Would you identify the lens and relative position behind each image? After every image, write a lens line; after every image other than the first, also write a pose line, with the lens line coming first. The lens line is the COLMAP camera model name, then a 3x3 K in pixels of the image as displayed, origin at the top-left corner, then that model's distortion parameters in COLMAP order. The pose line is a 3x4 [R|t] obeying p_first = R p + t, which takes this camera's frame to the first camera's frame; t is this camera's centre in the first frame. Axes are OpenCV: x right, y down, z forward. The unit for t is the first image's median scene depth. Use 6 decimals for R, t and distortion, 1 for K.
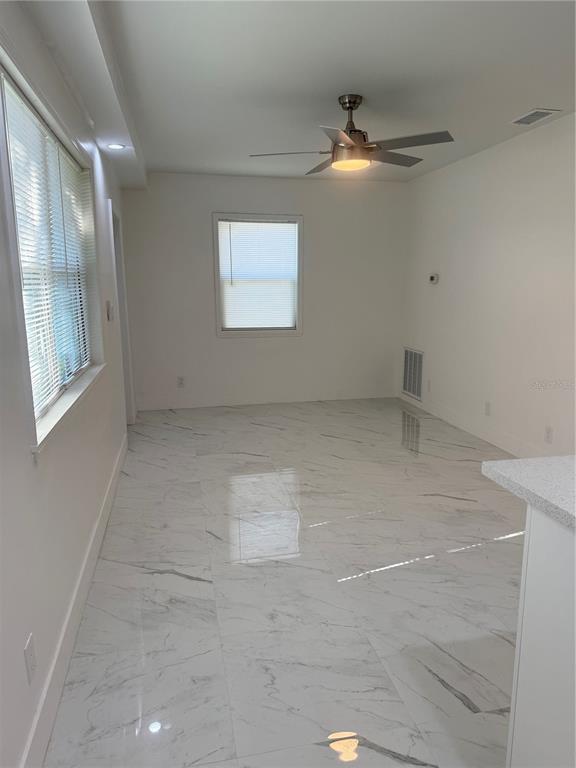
lens RADIAL K [[544.9, 0, 288.0], [0, 544.9, 384.0], [0, 0, 1]] dist [0.154246, -0.225537]
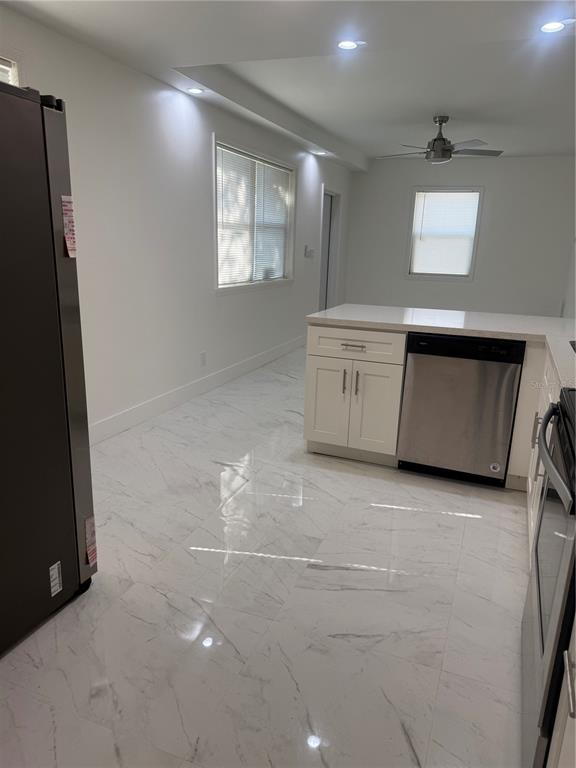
lens RADIAL K [[544.9, 0, 288.0], [0, 544.9, 384.0], [0, 0, 1]] dist [0.154246, -0.225537]
pose [[0.830693, 0.169298, -0.530365, 0.419249], [-0.137511, 0.985519, 0.099209, 0.080770], [0.539480, -0.009481, 0.841945, -0.338390]]
